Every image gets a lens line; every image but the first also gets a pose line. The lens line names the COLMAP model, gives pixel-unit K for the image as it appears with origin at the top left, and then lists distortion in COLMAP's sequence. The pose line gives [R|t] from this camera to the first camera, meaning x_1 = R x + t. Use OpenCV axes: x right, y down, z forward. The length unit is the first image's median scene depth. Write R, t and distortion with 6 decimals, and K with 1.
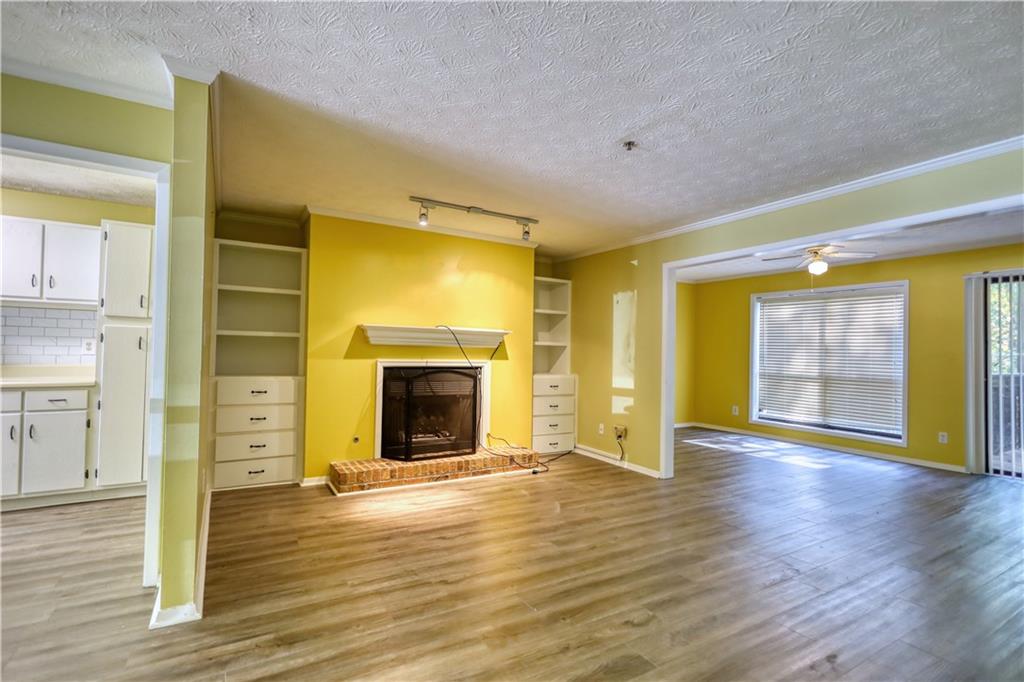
lens RADIAL K [[482.7, 0, 517.5], [0, 482.7, 344.2], [0, 0, 1]] dist [0.001991, 0.000522]
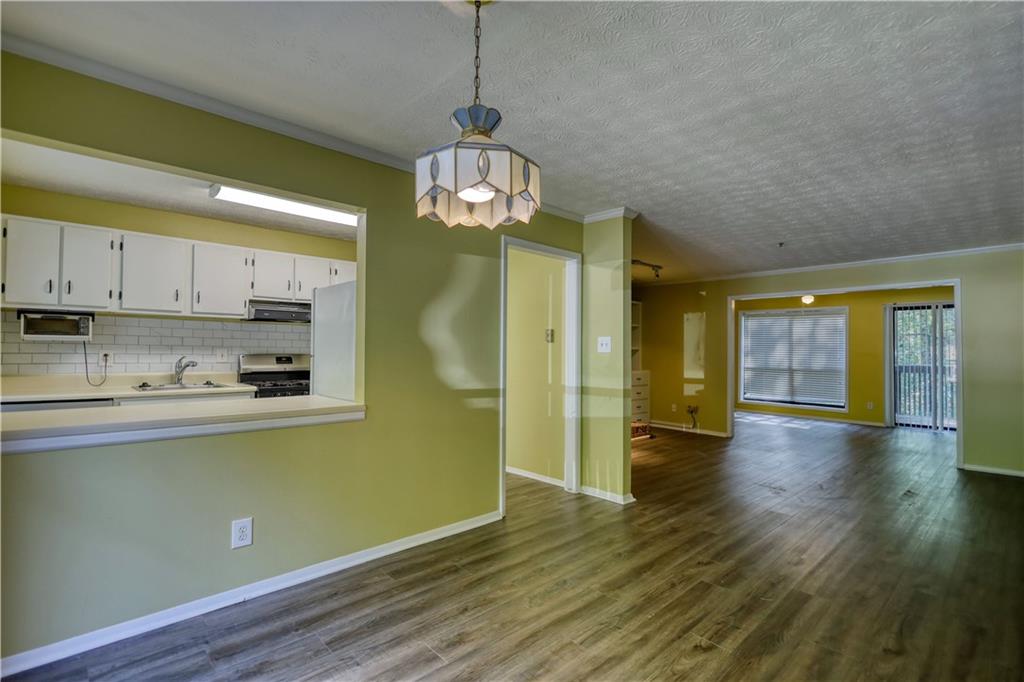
lens RADIAL K [[478.7, 0, 522.5], [0, 478.7, 341.3], [0, 0, 1]] dist [-0.000264, -0.000031]
pose [[0.975716, -0.003037, 0.219017, -0.738420], [0.002703, 0.999995, 0.001825, -0.032567], [-0.219022, -0.001189, 0.975719, -0.365821]]
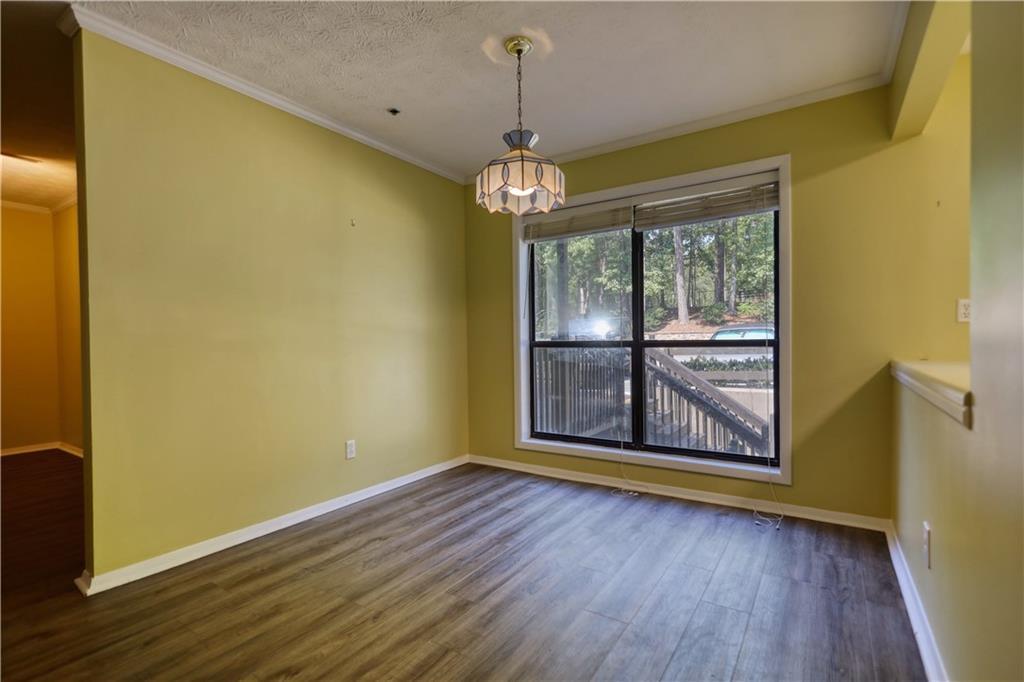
lens RADIAL K [[483.4, 0, 507.7], [0, 483.4, 342.8], [0, 0, 1]] dist [0.003179, -0.000443]
pose [[-0.905962, -0.002535, -0.423351, -0.464325], [0.004433, 0.999870, -0.015474, 0.031362], [0.423336, -0.015896, -0.905833, 0.449575]]
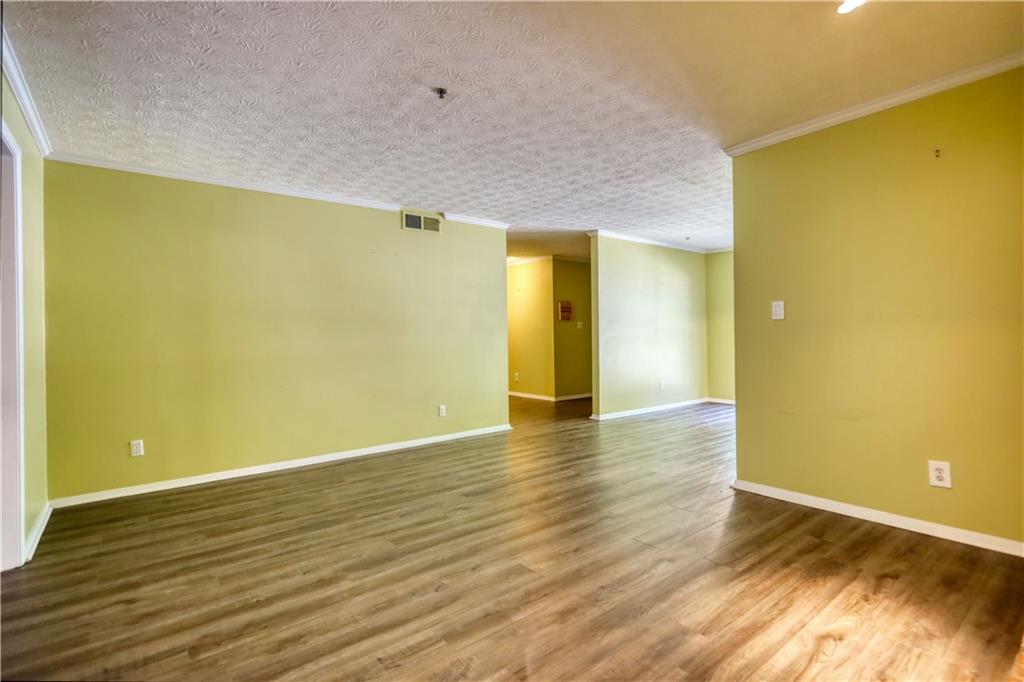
lens RADIAL K [[480.2, 0, 505.3], [0, 480.2, 334.9], [0, 0, 1]] dist [-0.001183, 0.000015]
pose [[-0.995127, -0.004052, -0.098513, 0.131969], [-0.002247, 0.999828, -0.018433, 0.040545], [0.098571, -0.018122, -0.994965, 1.257516]]
